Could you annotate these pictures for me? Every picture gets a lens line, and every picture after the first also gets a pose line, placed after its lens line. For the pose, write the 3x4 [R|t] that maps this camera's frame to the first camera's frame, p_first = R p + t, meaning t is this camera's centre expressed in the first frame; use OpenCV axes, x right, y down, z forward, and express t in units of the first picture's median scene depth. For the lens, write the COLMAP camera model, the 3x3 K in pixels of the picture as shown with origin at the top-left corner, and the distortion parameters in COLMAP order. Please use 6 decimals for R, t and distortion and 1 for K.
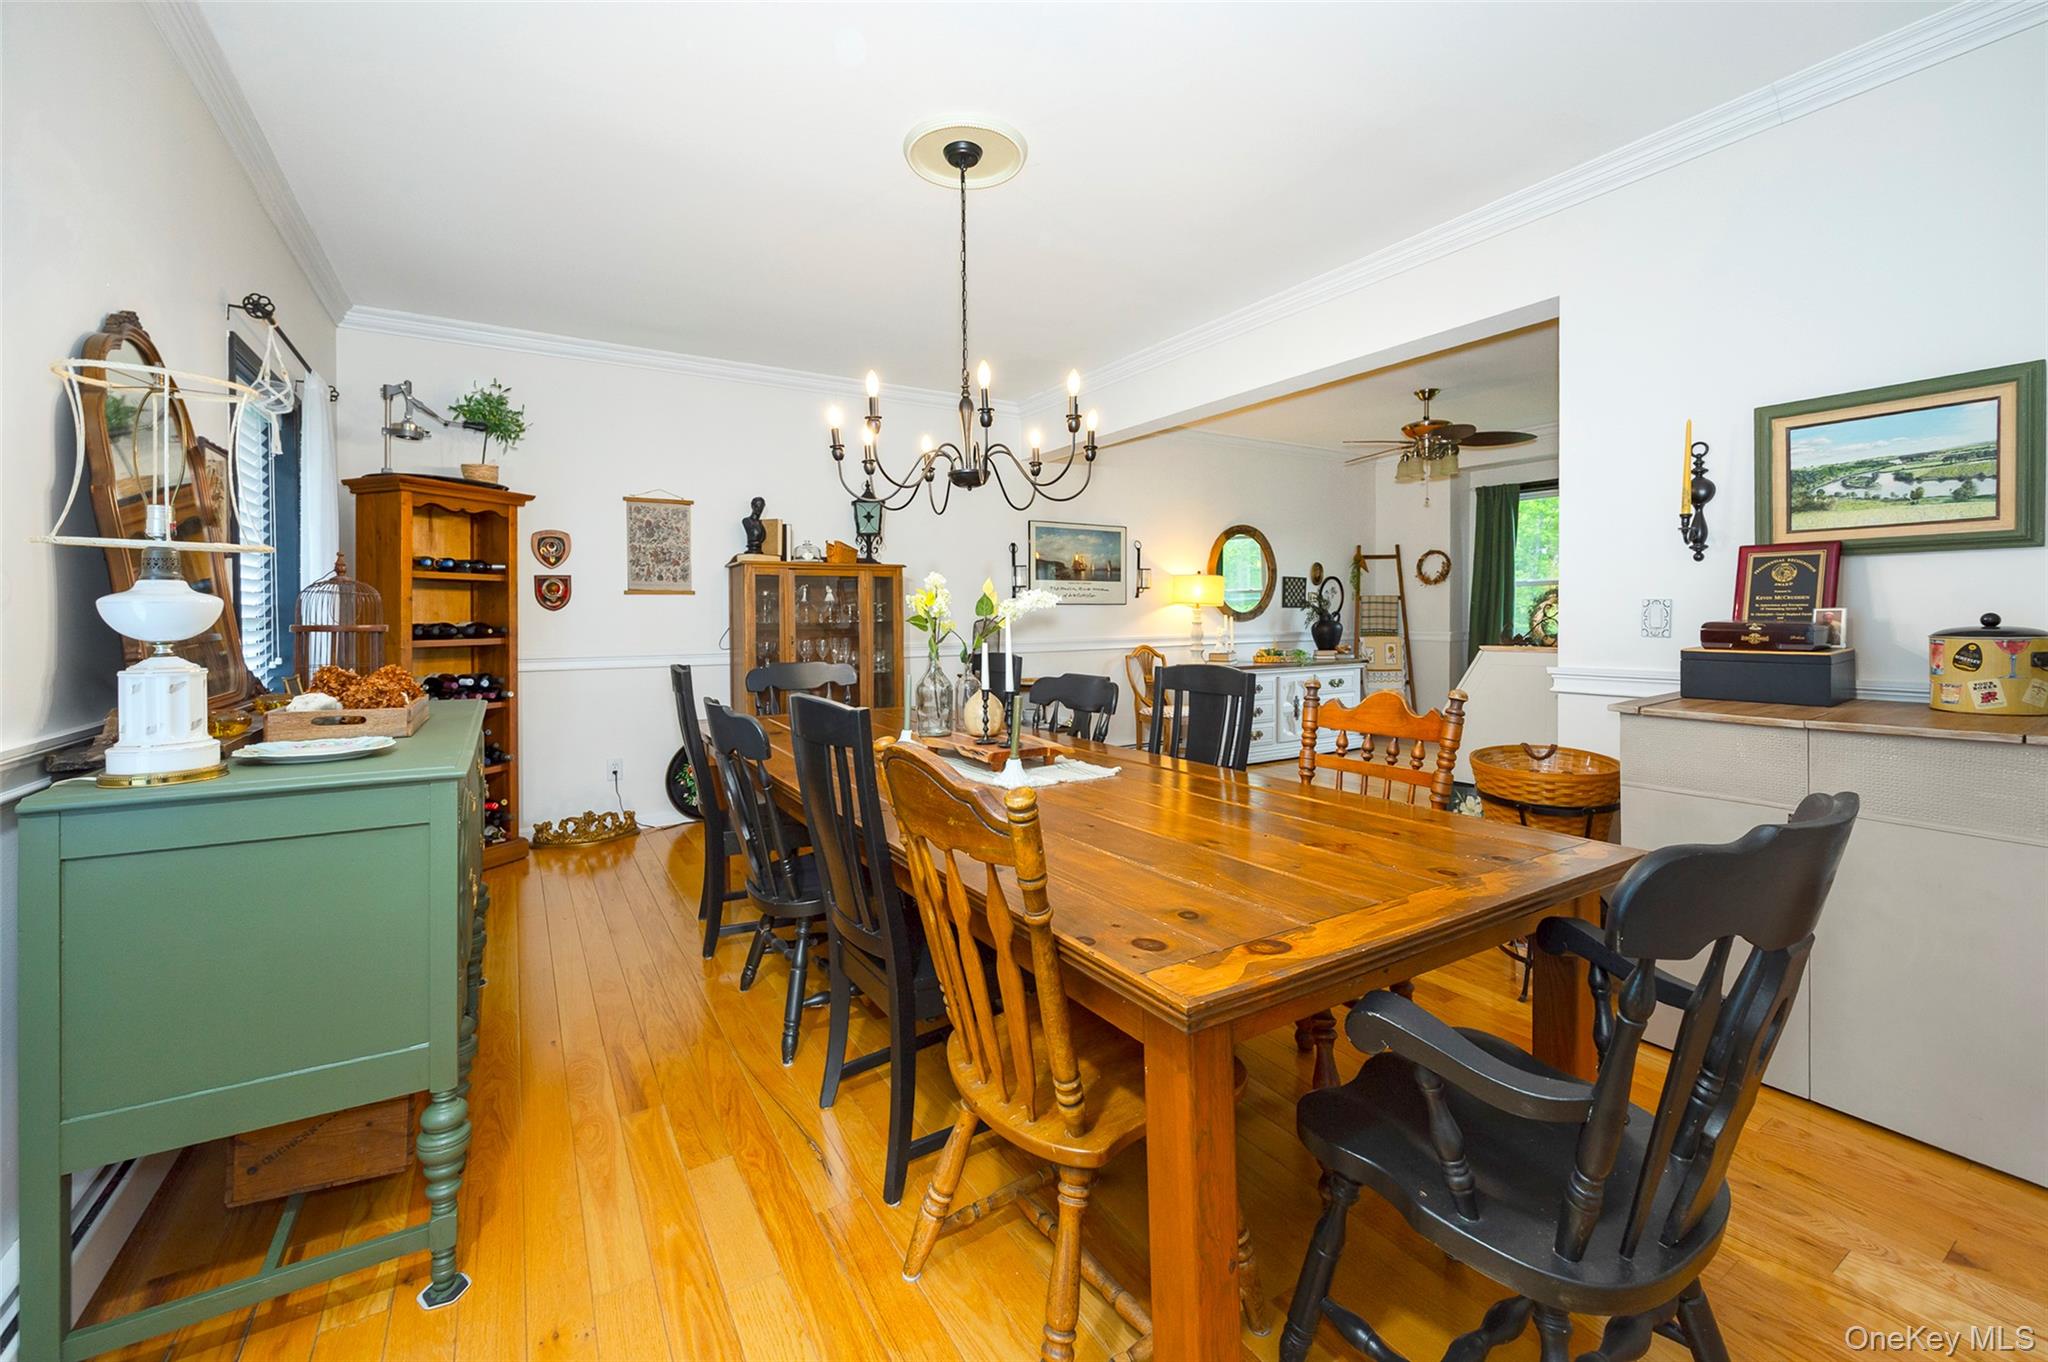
lens RADIAL K [[837.3, 0, 1021.2], [0, 837.3, 618.6], [0, 0, 1]] dist [-0.000013, -0.000004]
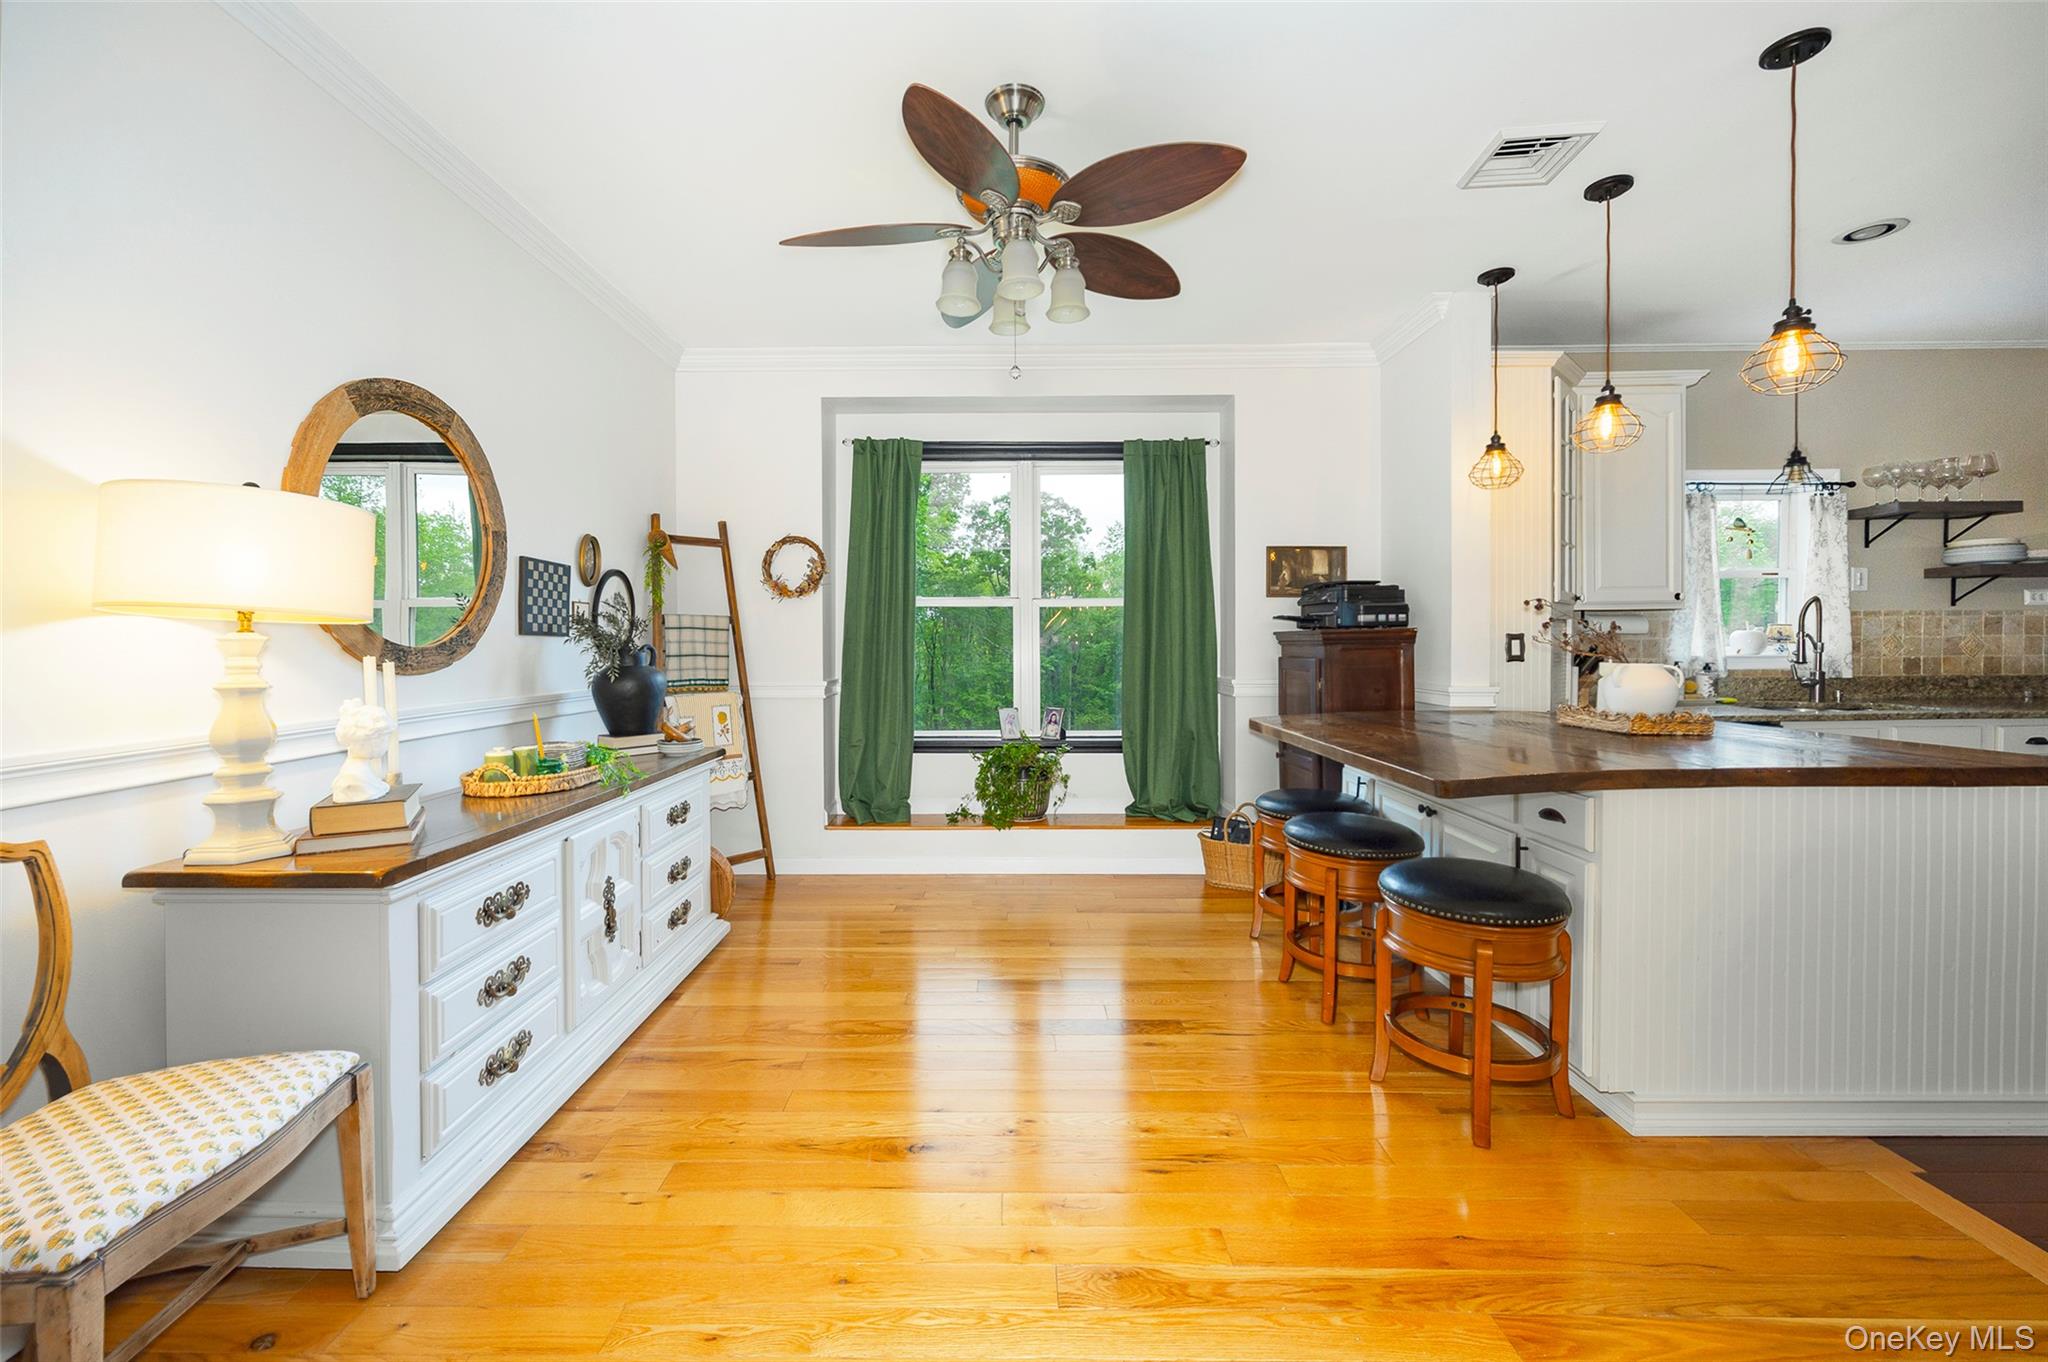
lens RADIAL K [[813.7, 0, 1019.3], [0, 813.7, 647.1], [0, 0, 1]] dist [-0.000149, -0.000007]
pose [[0.527554, -0.002093, 0.849519, 0.109076], [0.007993, 0.999965, -0.002500, -0.004627], [-0.849484, 0.008109, 0.527552, 0.589928]]
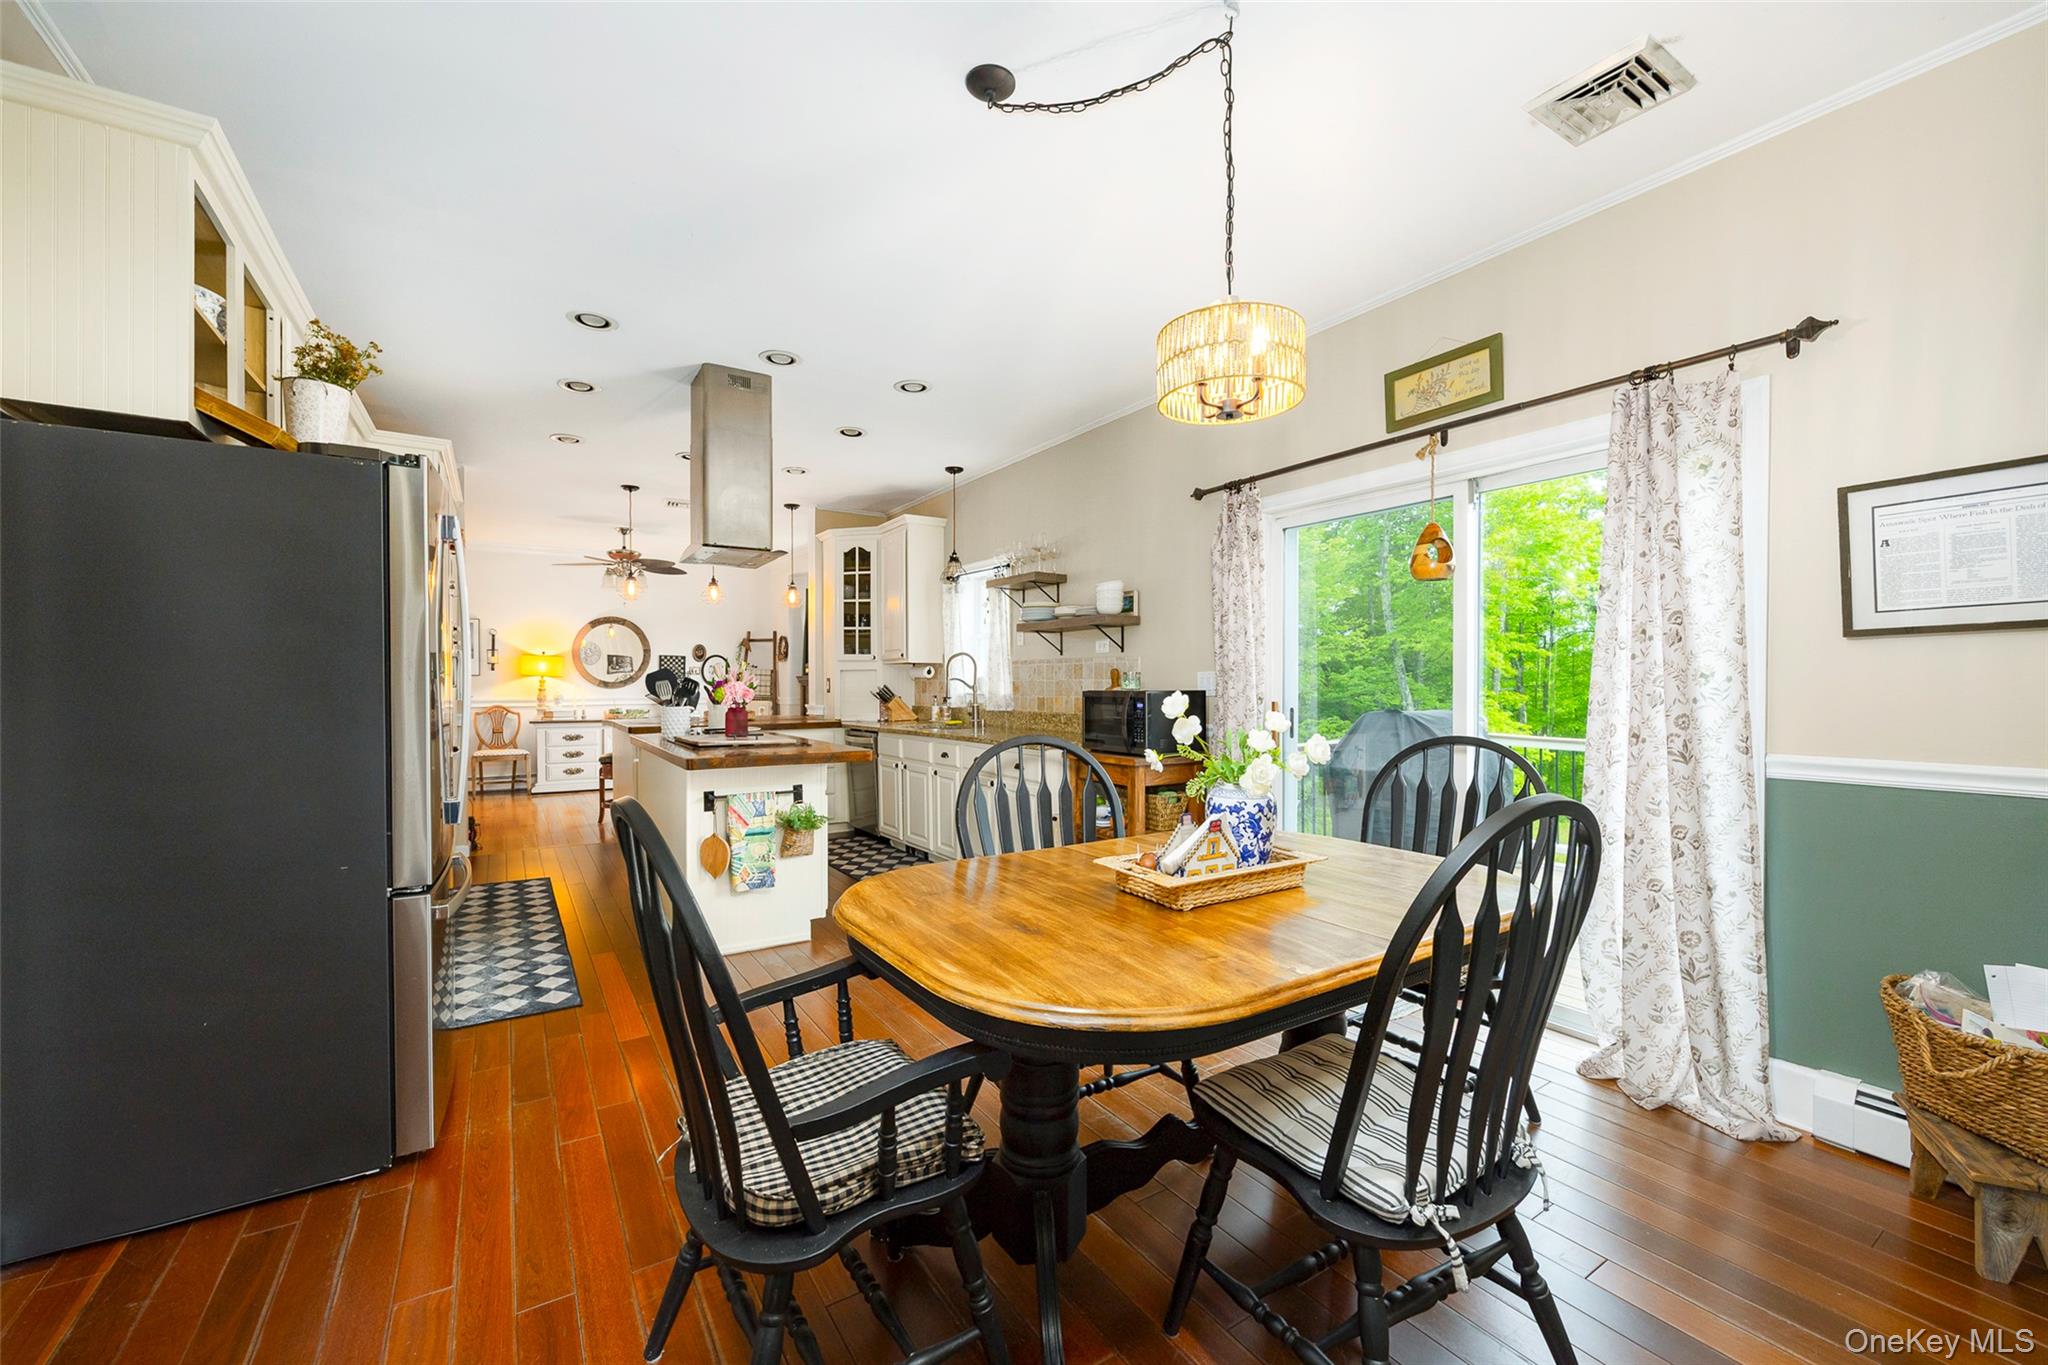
lens RADIAL K [[809.6, 0, 1024.0], [0, 809.6, 682.5], [0, 0, 1]] dist [-0.000003, -0.000003]
pose [[0.999681, 0.003060, 0.025076, 0.856866], [-0.003008, 0.999993, -0.002111, -0.005009], [-0.025082, 0.002035, 0.999683, -0.316796]]
